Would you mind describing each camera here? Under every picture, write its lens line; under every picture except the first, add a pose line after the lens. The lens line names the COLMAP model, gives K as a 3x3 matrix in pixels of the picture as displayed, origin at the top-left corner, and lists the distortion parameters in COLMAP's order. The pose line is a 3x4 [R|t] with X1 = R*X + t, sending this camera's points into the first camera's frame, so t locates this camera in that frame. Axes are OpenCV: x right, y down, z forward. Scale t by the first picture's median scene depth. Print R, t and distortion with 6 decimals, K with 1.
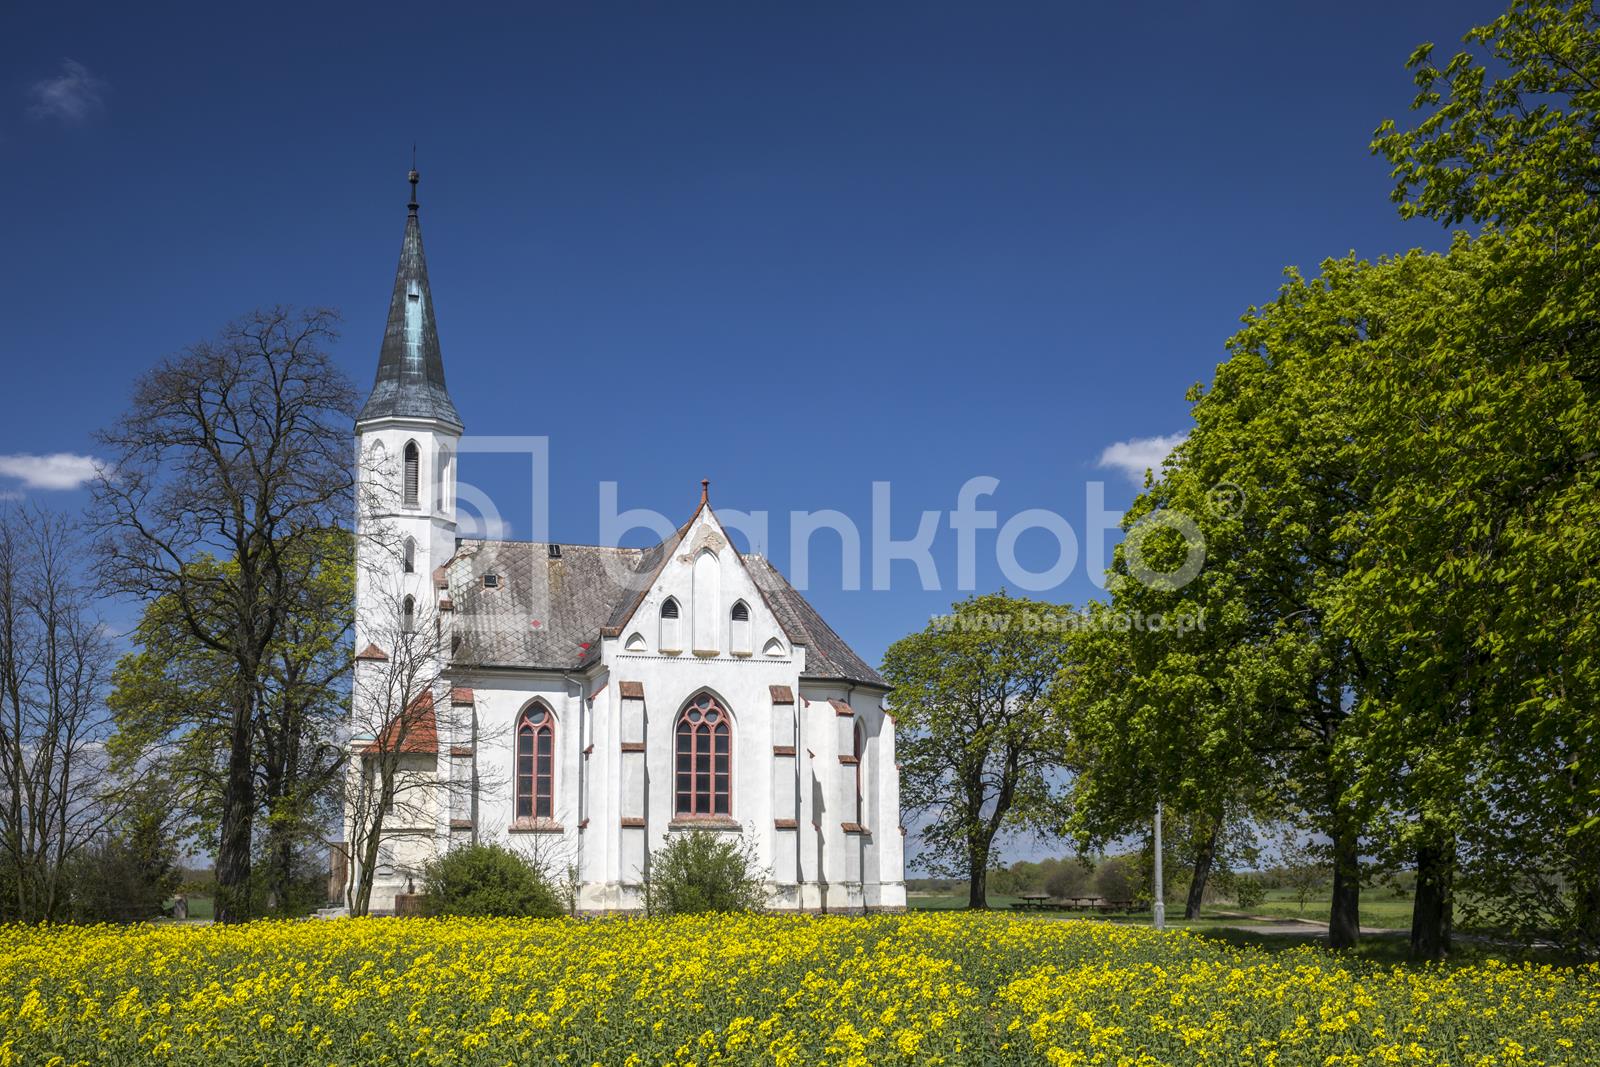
lens RADIAL K [[1886.5, 0, 800.0], [0, 1886.5, 533.5], [0, 0, 1]] dist [-0.003595, -0.000486]
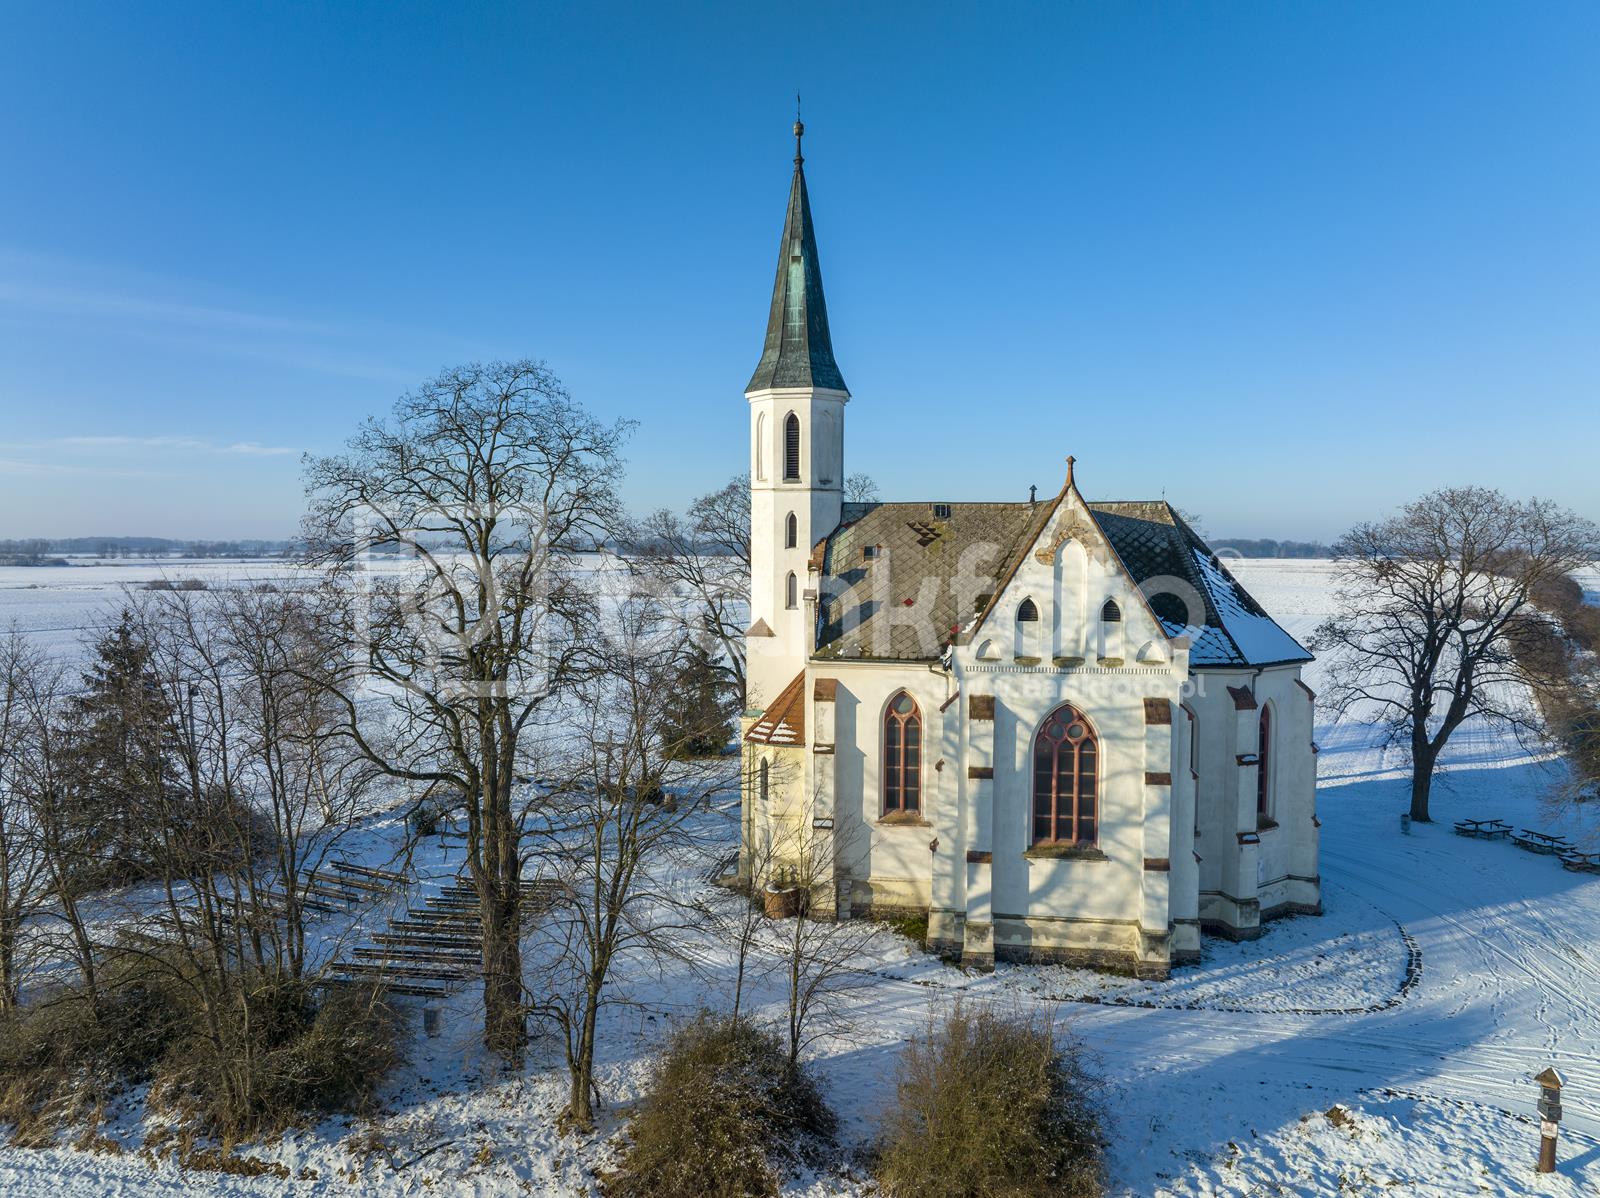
lens RADIAL K [[1143.7, 0, 800.0], [0, 1143.7, 599.0], [0, 0, 1]] dist [-0.009293, -0.001248]
pose [[0.908909, 0.019669, -0.416530, 0.058438], [0.081811, 0.971063, 0.224375, -0.095759], [0.408890, -0.238014, 0.880999, 0.472723]]
